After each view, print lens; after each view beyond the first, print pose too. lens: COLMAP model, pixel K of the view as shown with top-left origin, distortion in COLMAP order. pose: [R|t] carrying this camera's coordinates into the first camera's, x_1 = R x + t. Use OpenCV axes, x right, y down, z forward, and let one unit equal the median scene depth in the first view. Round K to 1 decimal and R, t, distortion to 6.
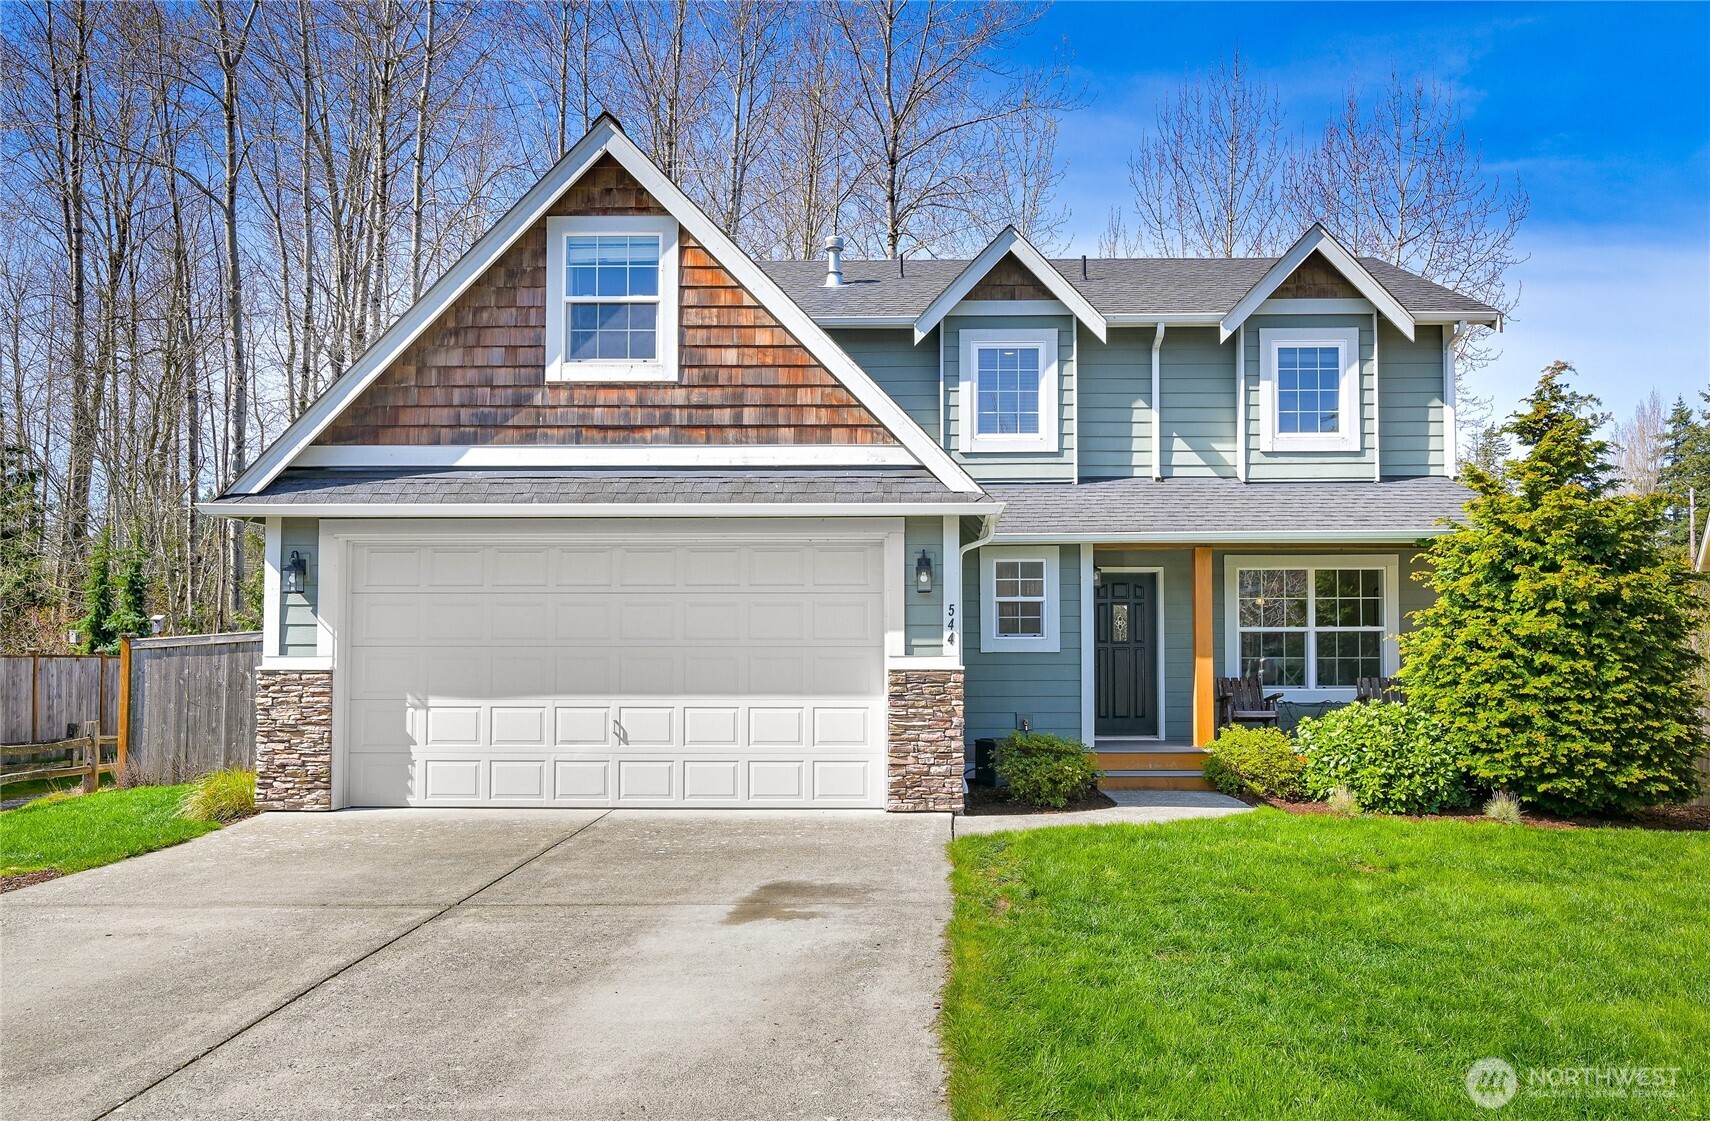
lens RADIAL K [[1019.0, 0, 850.2], [0, 1019.0, 603.2], [0, 0, 1]] dist [-0.001842, 0.000067]
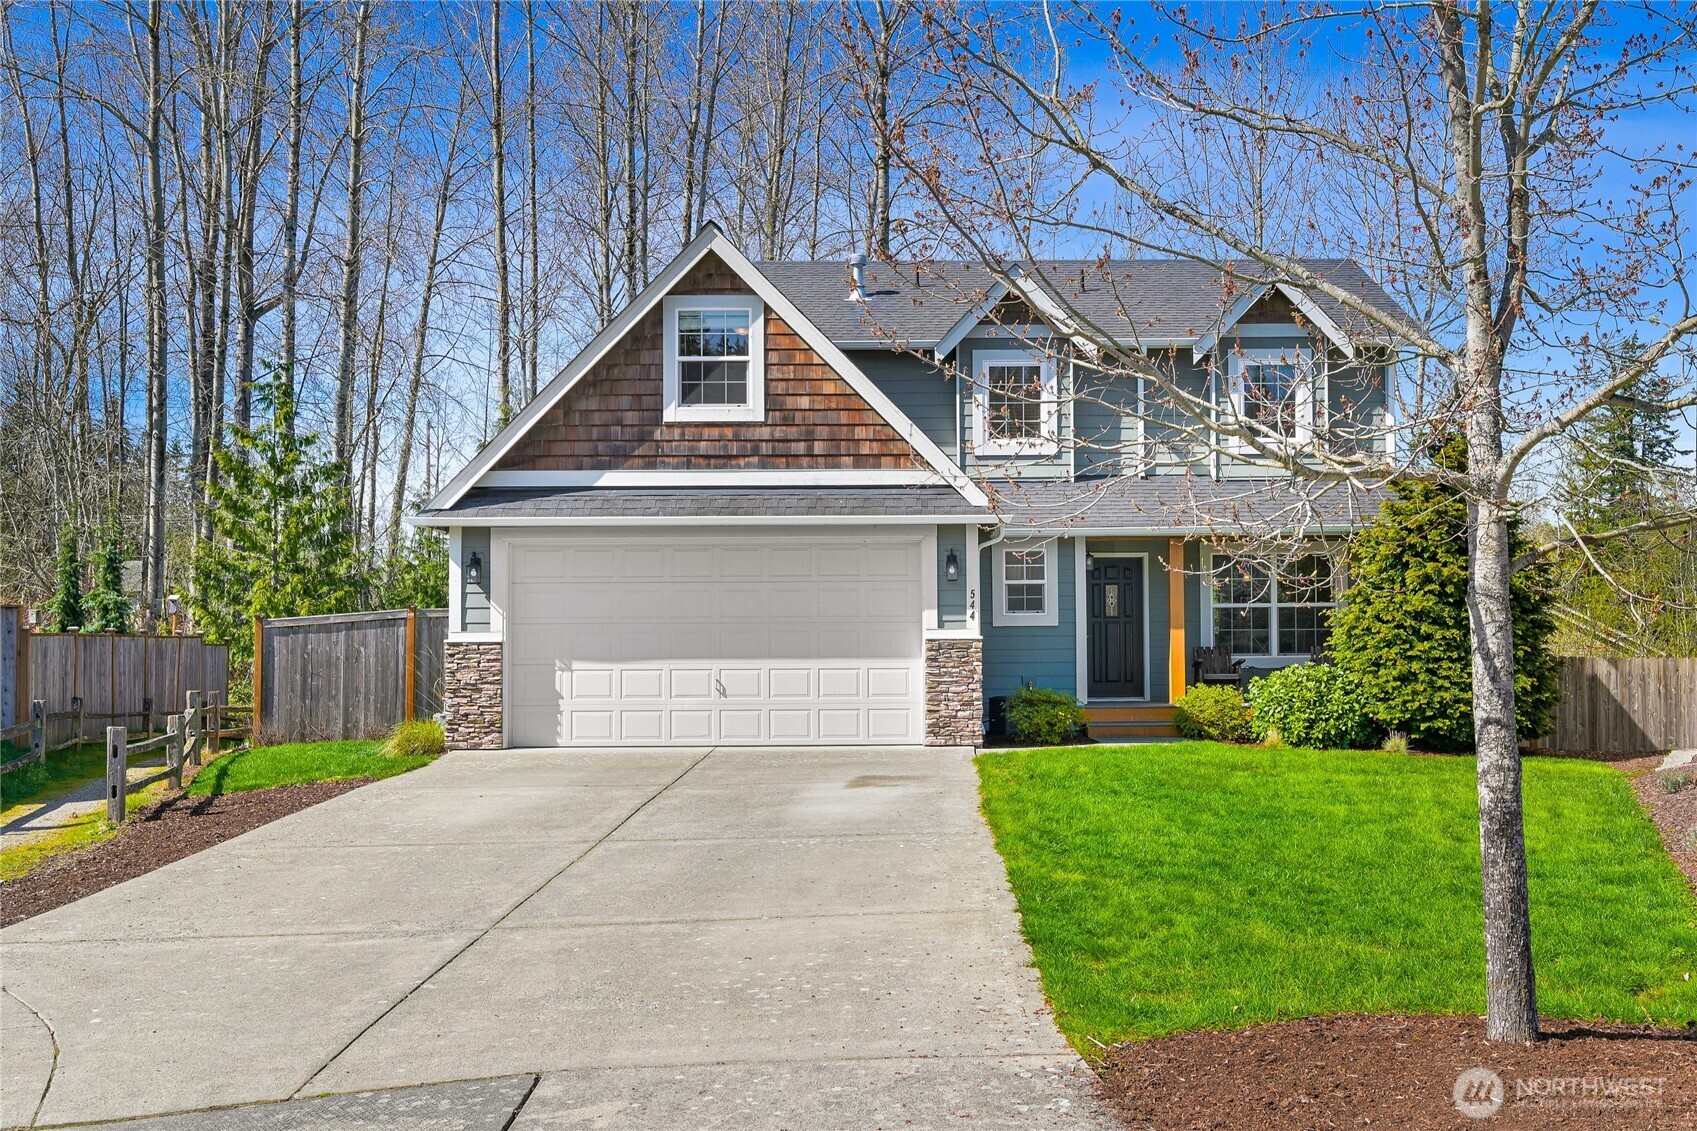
lens RADIAL K [[1214.7, 0, 848.5], [0, 1214.7, 565.5], [0, 0, 1]] dist [-0.001128, 0.000570]
pose [[0.999864, -0.004835, 0.015742, -0.083037], [0.004907, 0.999978, -0.004554, -0.022958], [-0.015719, 0.004631, 0.999866, -0.553629]]
